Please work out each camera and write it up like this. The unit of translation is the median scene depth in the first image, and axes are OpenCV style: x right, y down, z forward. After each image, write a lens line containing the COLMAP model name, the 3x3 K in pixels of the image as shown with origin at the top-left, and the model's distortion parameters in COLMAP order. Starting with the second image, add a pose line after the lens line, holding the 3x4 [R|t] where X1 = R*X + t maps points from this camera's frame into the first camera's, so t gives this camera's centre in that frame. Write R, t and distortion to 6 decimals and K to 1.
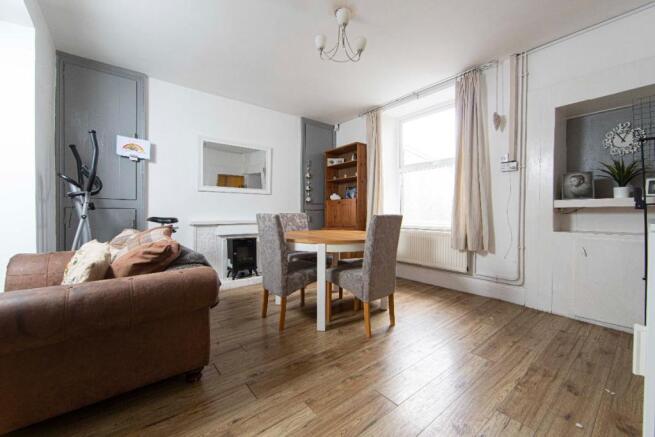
lens RADIAL K [[280.2, 0, 327.5], [0, 280.2, 218.5], [0, 0, 1]] dist [-0.004128, -0.000419]
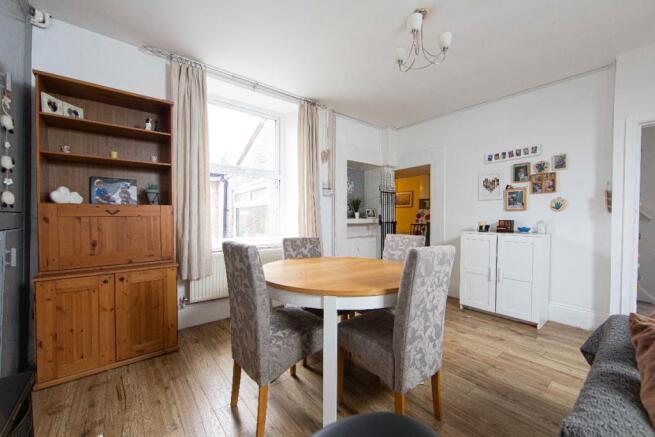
lens RADIAL K [[280.2, 0, 327.5], [0, 280.2, 218.5], [0, 0, 1]] dist [-0.004128, -0.000419]
pose [[-0.063959, -0.011254, 0.997889, -0.515139], [0.008859, 0.999891, 0.011845, -0.058513], [-0.997913, 0.009598, -0.063852, 0.830196]]
